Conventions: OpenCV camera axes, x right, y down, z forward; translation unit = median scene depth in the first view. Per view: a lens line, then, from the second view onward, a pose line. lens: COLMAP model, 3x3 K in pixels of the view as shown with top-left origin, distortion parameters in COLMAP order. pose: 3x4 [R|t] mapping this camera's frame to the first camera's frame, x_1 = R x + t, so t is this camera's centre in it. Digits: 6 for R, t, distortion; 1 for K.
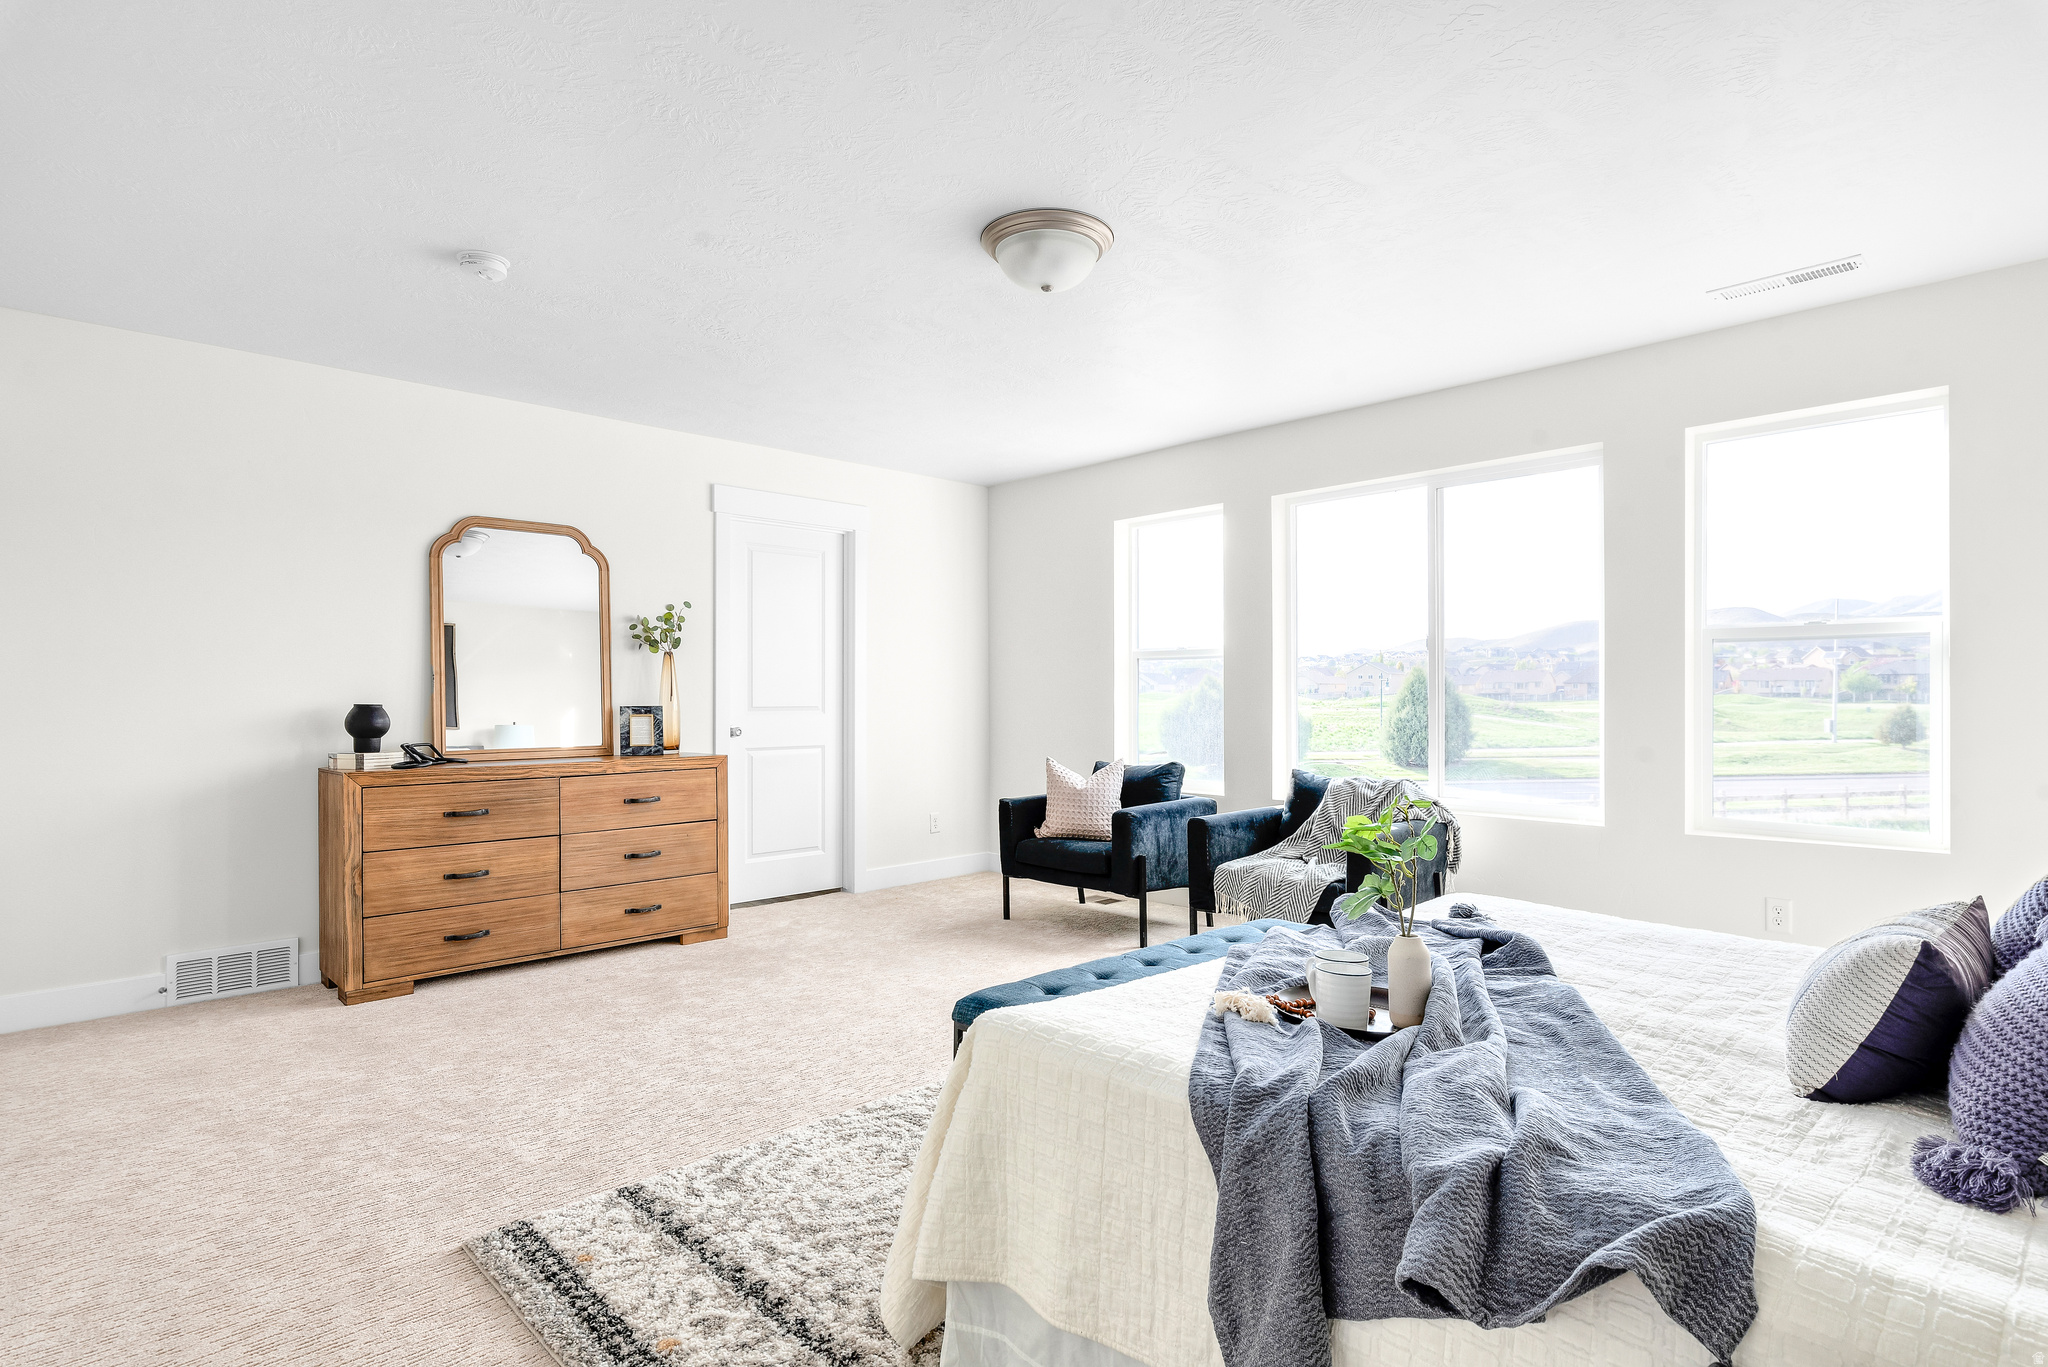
lens RADIAL K [[1061.4, 0, 1024.0], [0, 1061.4, 683.5], [0, 0, 1]] dist [-0.002324, -0.000389]
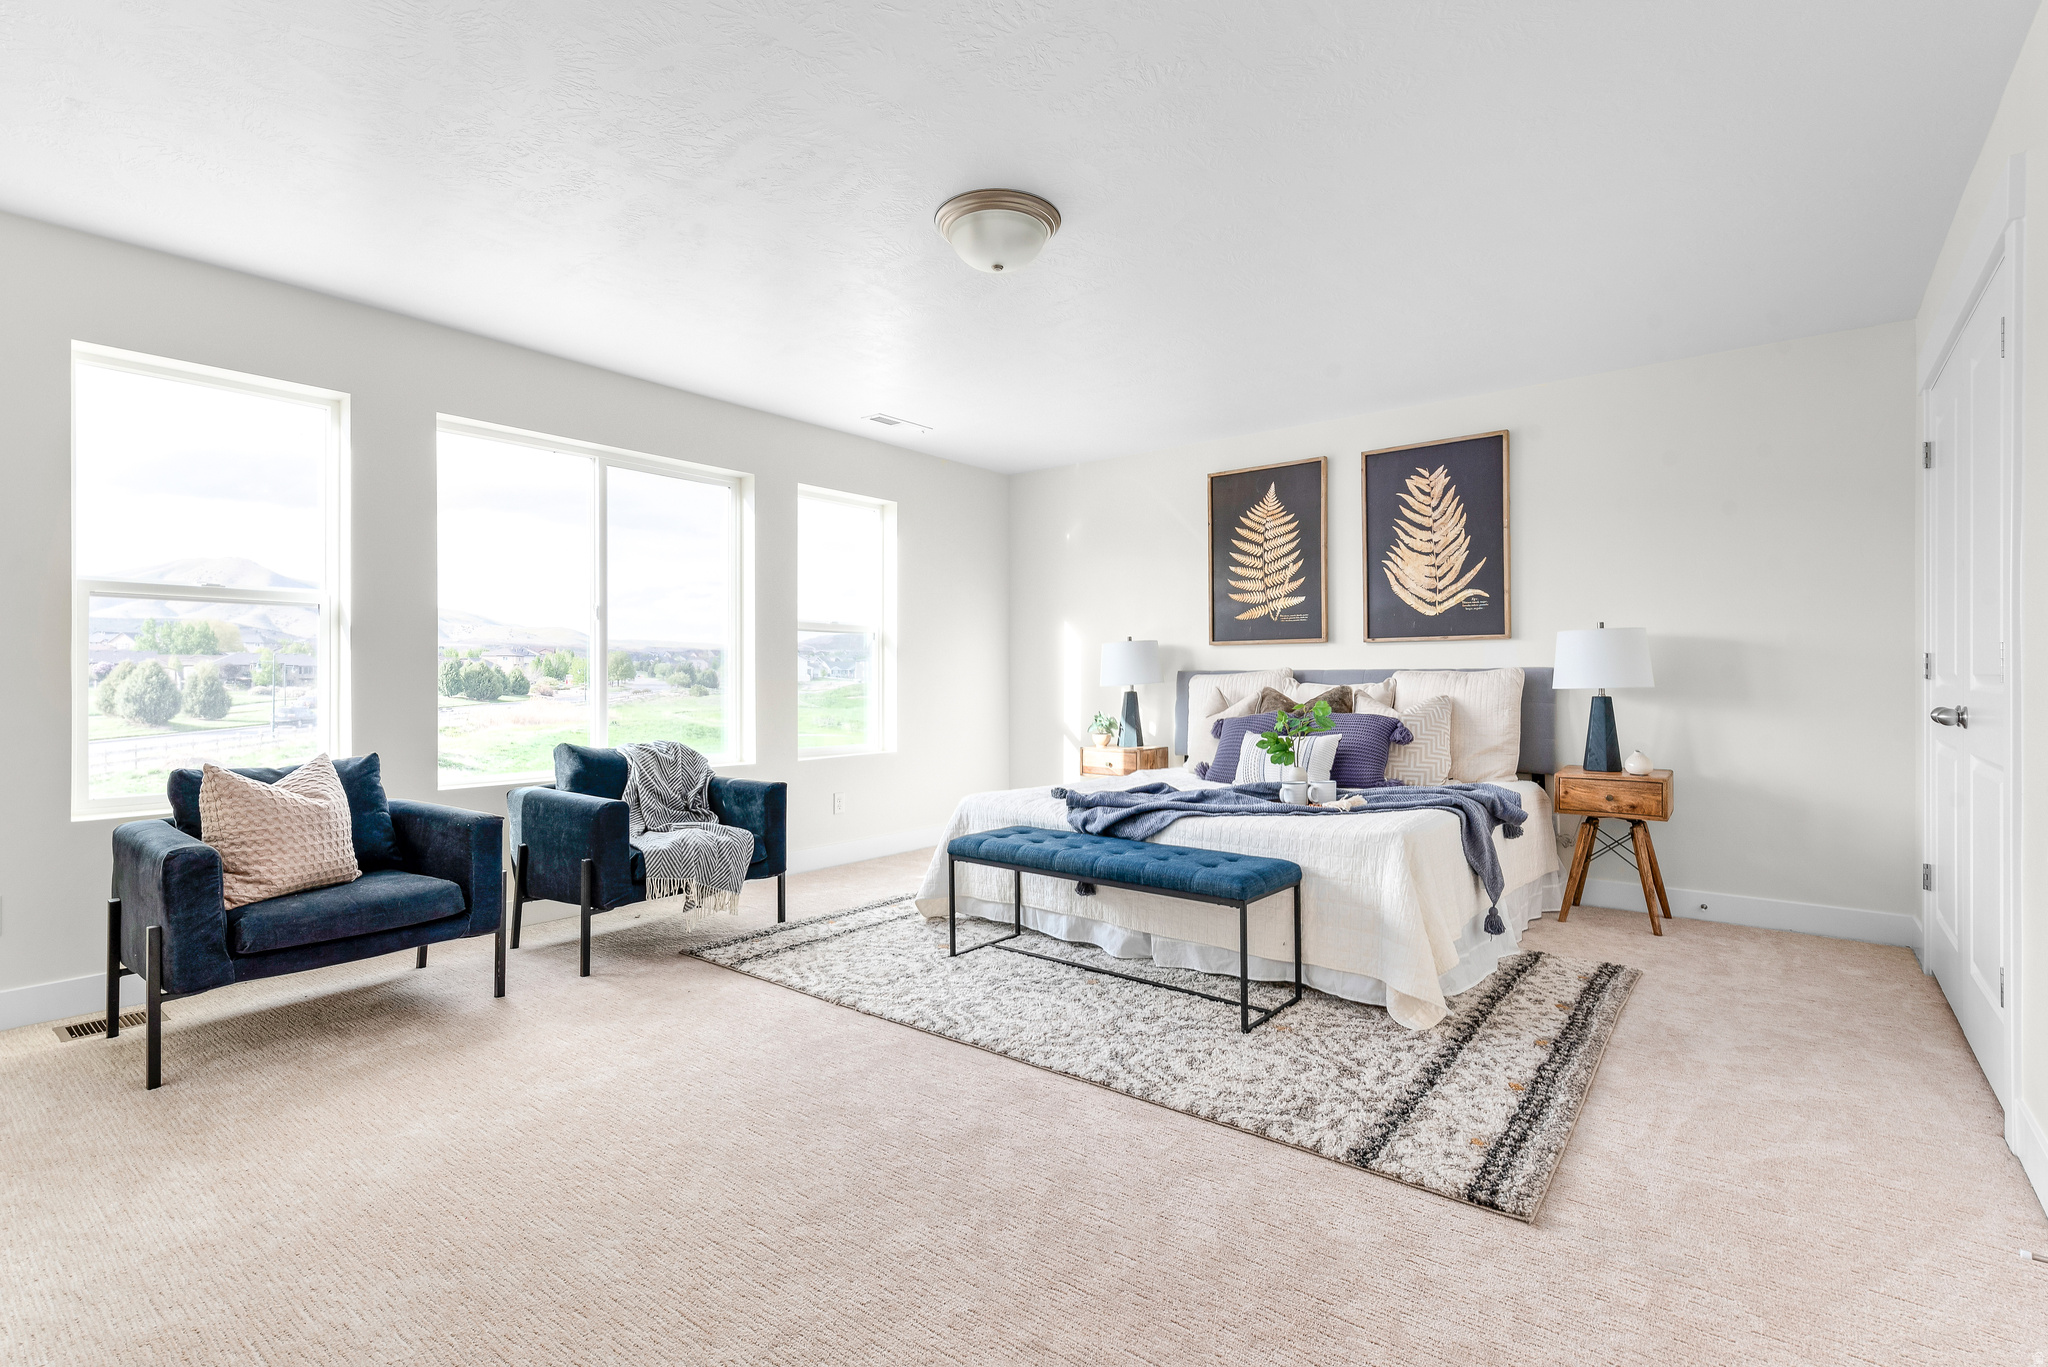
lens RADIAL K [[940.4, 0, 1024.0], [0, 940.4, 683.5], [0, 0, 1]] dist [-0.001966, -0.000084]
pose [[-0.131499, -0.012539, 0.991237, -1.073650], [-0.013049, 0.999855, 0.010917, 0.029184], [-0.991230, -0.011499, -0.131643, 1.289672]]
